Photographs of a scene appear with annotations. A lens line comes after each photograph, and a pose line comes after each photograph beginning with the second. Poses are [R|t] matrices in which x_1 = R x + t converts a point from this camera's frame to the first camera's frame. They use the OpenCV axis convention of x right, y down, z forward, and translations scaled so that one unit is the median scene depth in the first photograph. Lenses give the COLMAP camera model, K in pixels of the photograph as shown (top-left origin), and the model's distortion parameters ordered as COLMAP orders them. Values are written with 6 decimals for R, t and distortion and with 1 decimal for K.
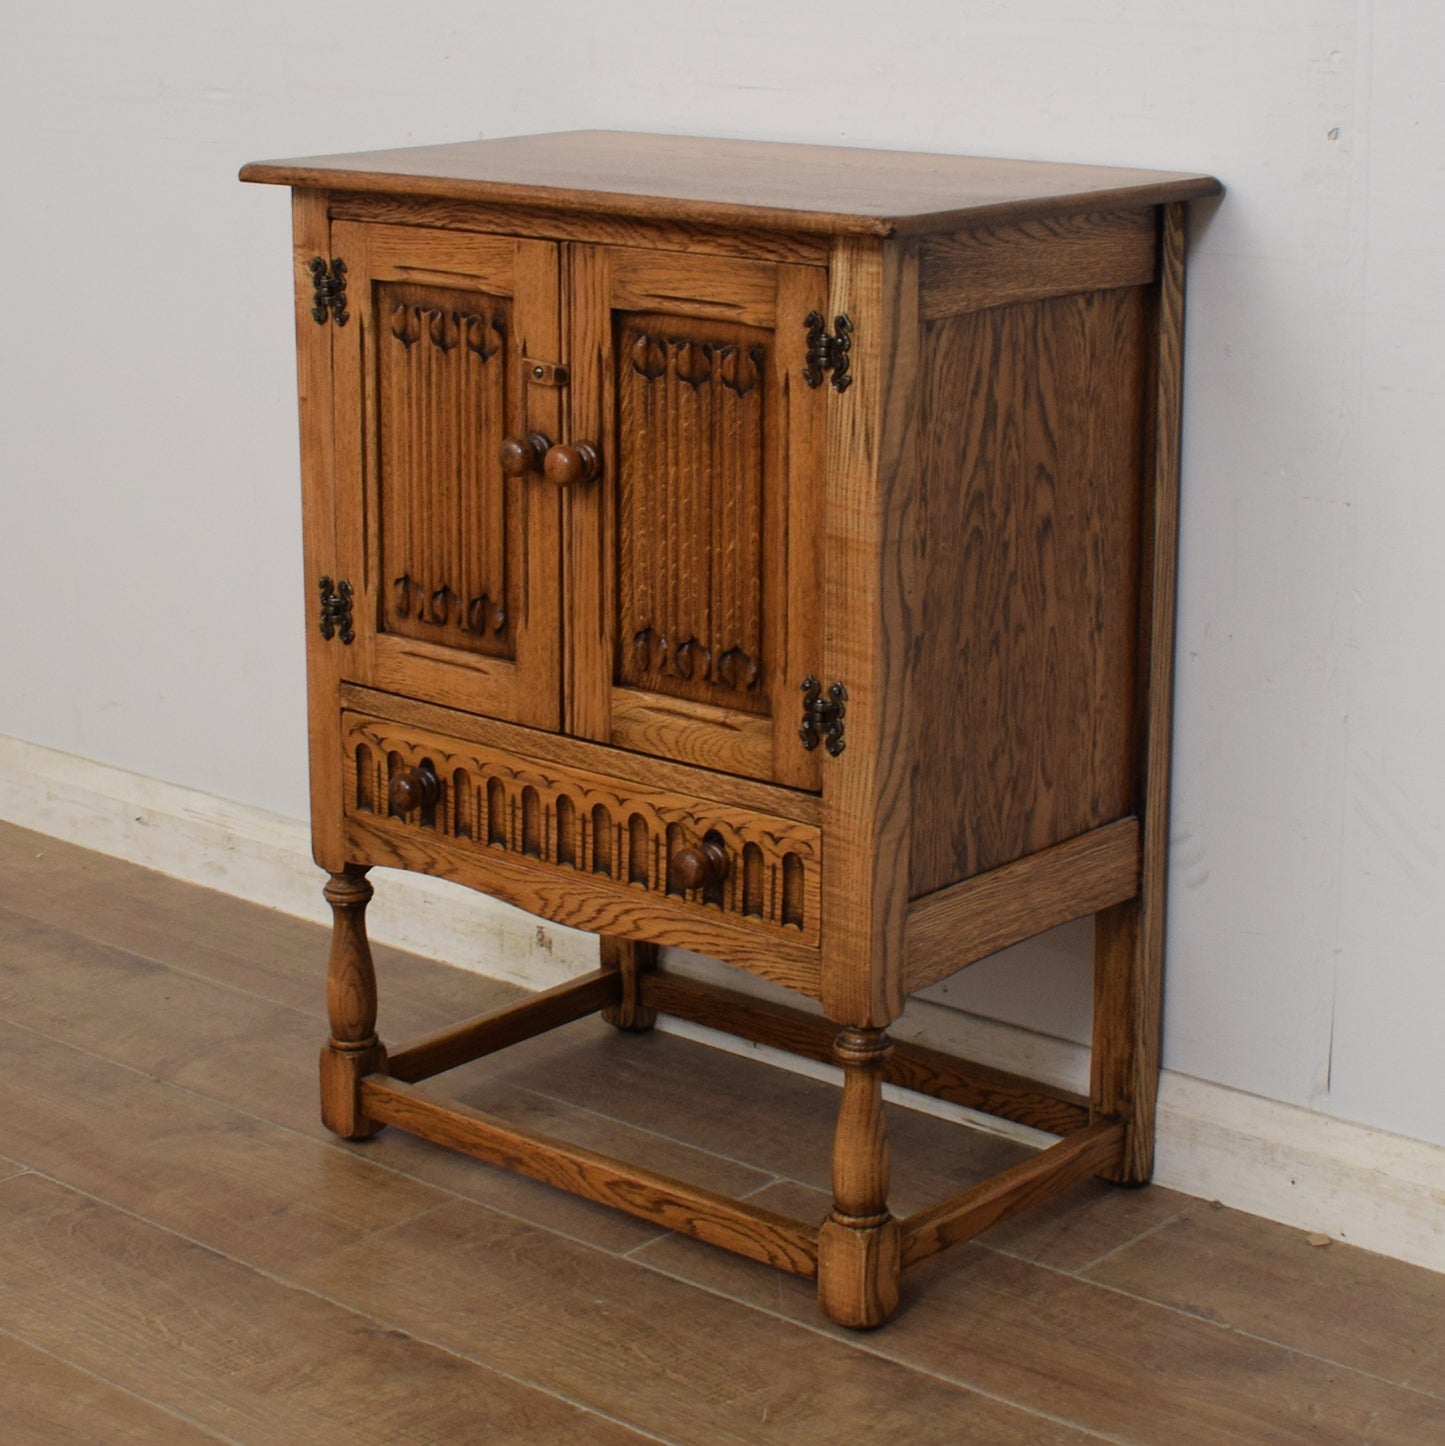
lens RADIAL K [[3157.9, 0, 773.6], [0, 3157.9, 620.1], [0, 0, 1]] dist [-0.089629, 0.000000]
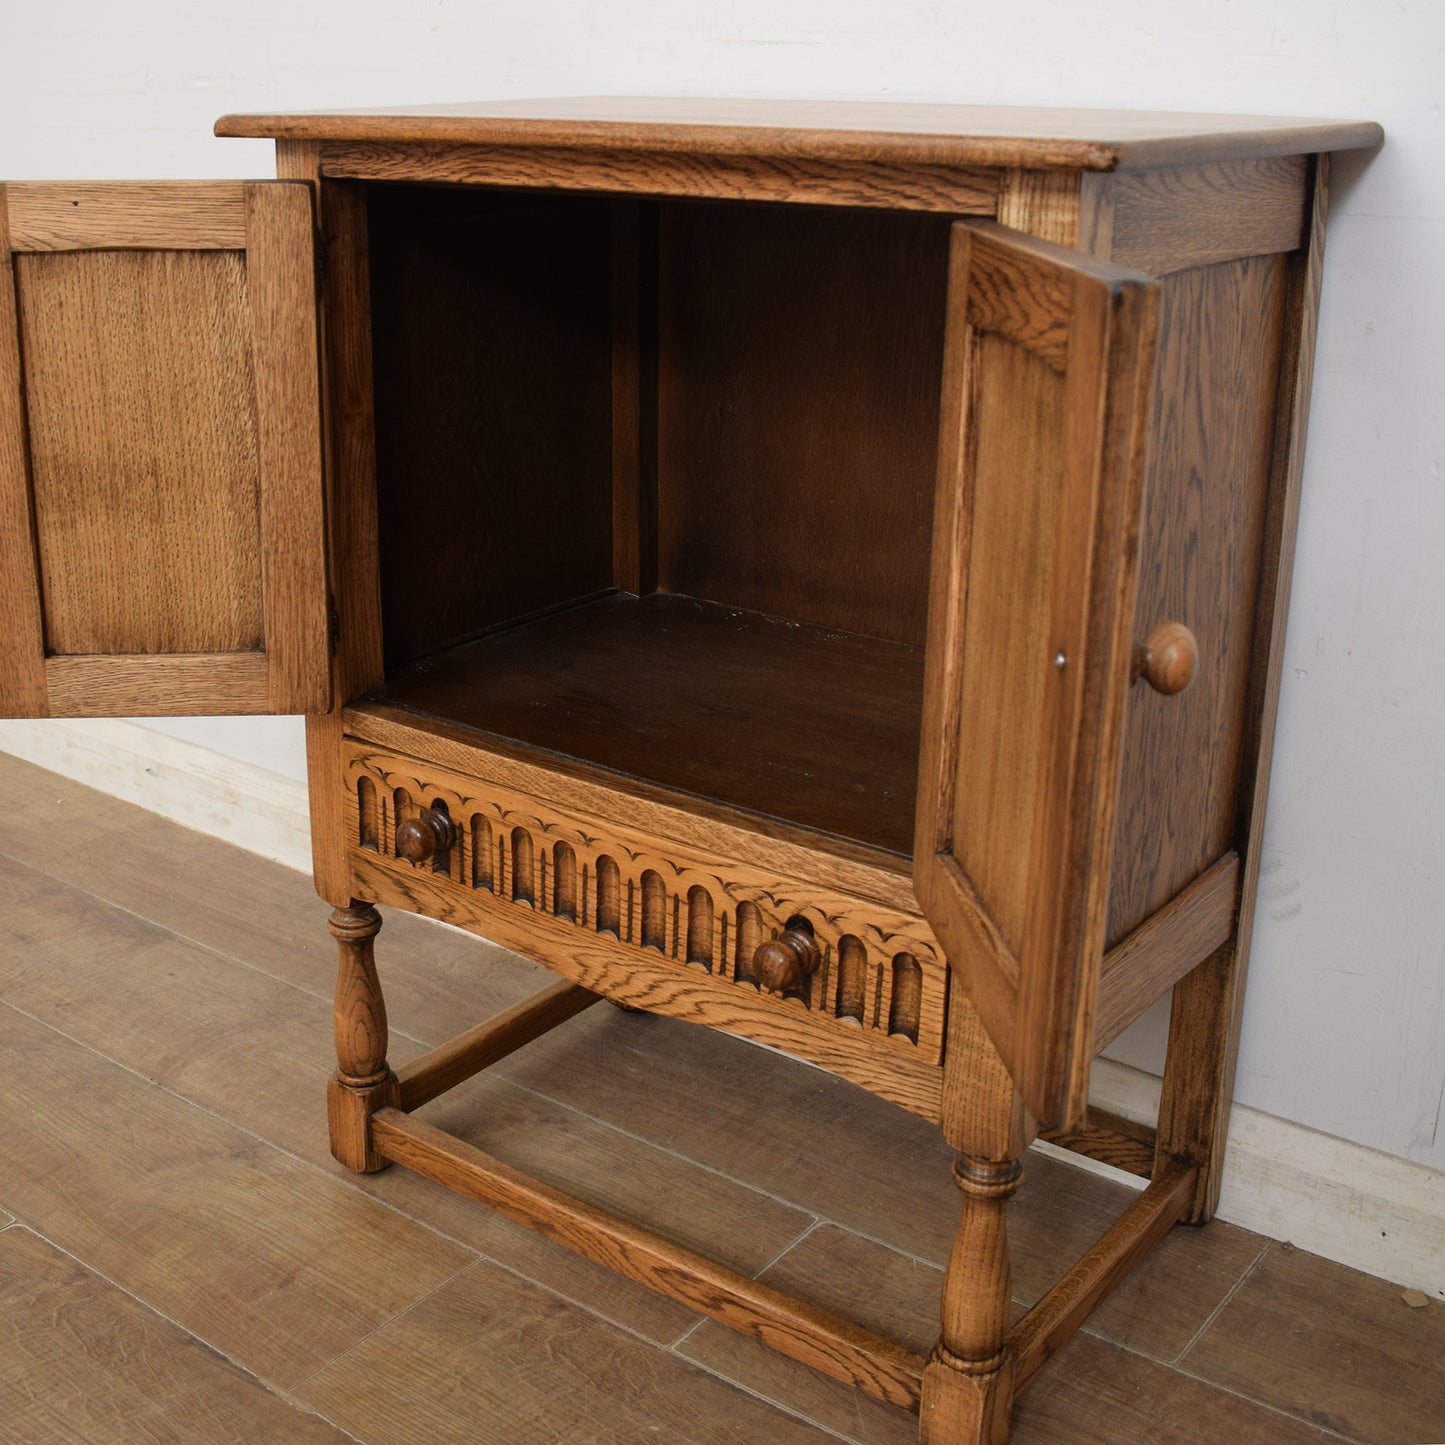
lens RADIAL K [[1903.4, 0, 619.8], [0, 1903.4, 624.4], [0, 0, 1]] dist [-0.111968, 0.000000]
pose [[0.999753, -0.009375, 0.020157, -0.073916], [0.007999, 0.997702, 0.067288, -0.041768], [-0.020741, -0.067110, 0.997530, 0.496578]]
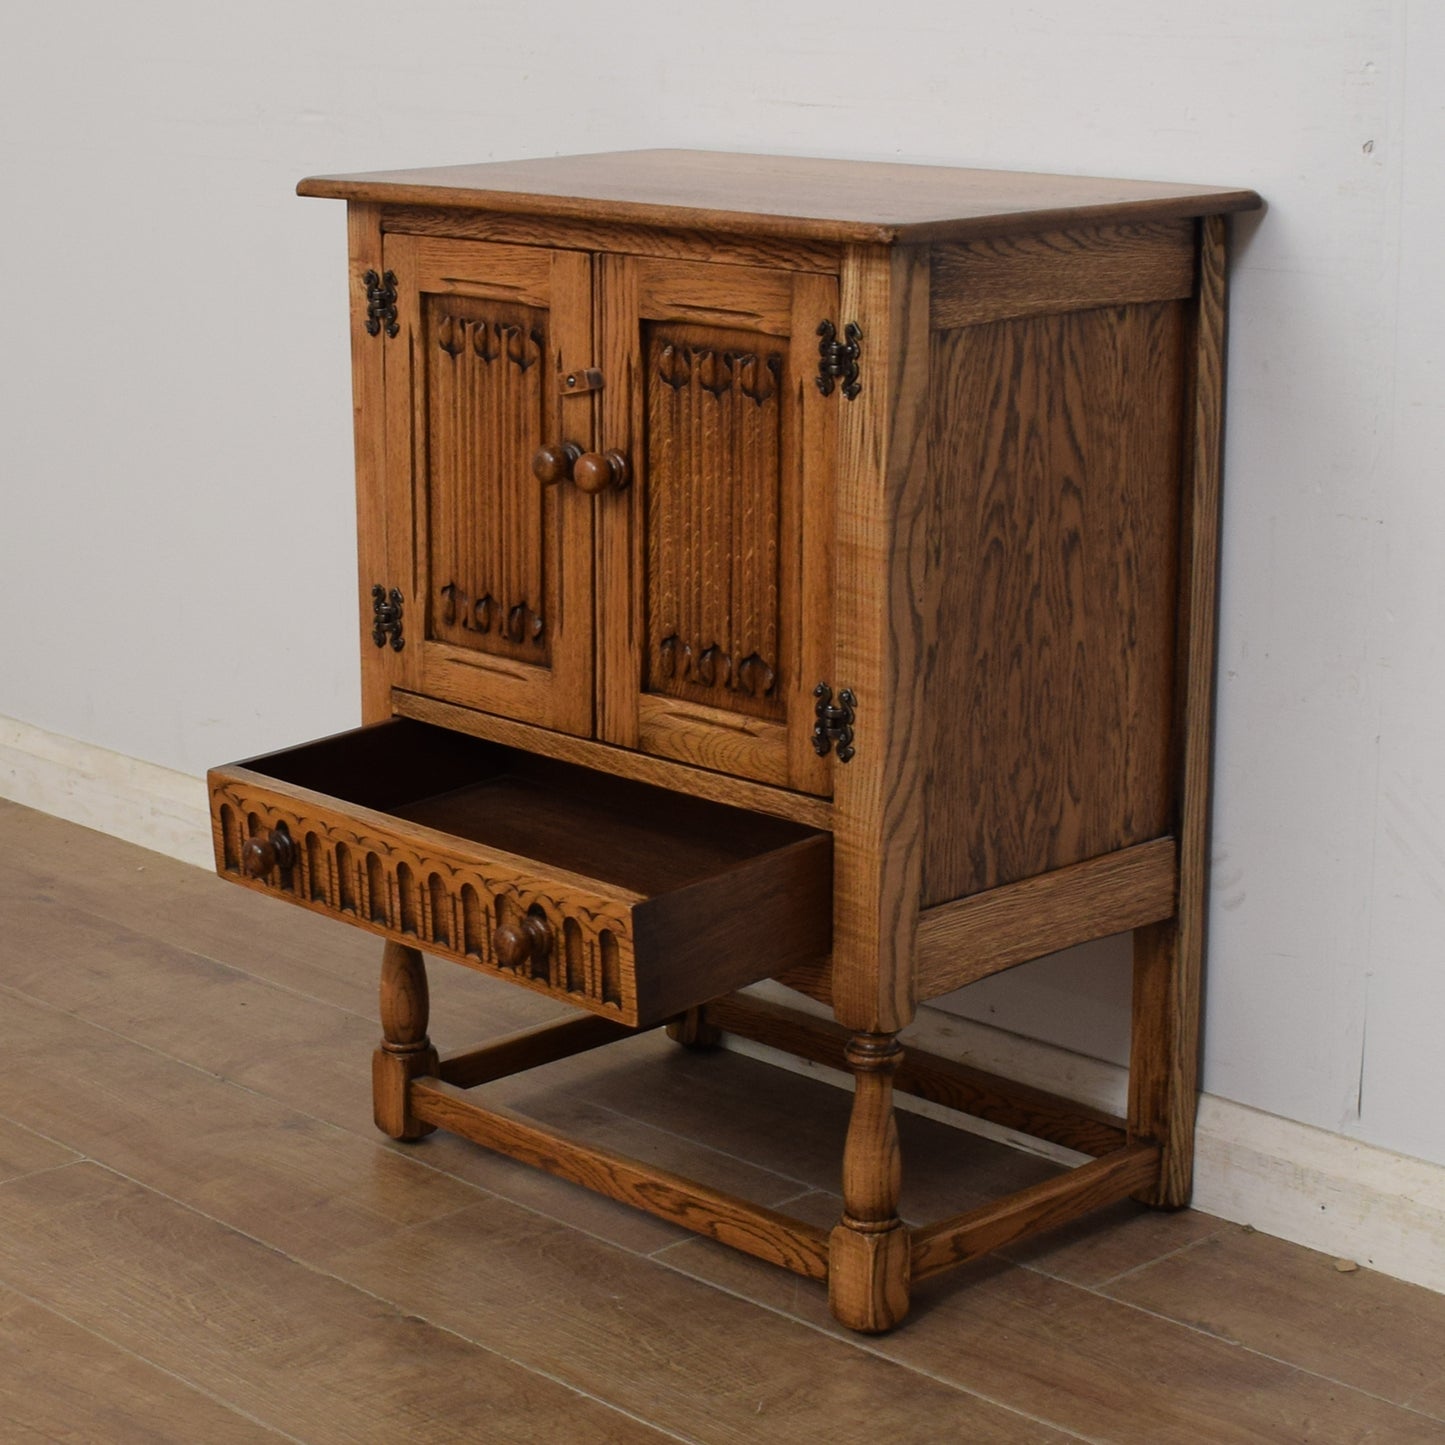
lens RADIAL K [[3270.9, 0, 677.7], [0, 3270.9, 761.1], [0, 0, 1]] dist [-0.110079, 0.000000]
pose [[0.994219, 0.019888, -0.105512, 0.071410], [-0.017561, 0.999583, 0.022942, 0.018461], [0.105924, -0.020957, 0.994153, -0.043360]]
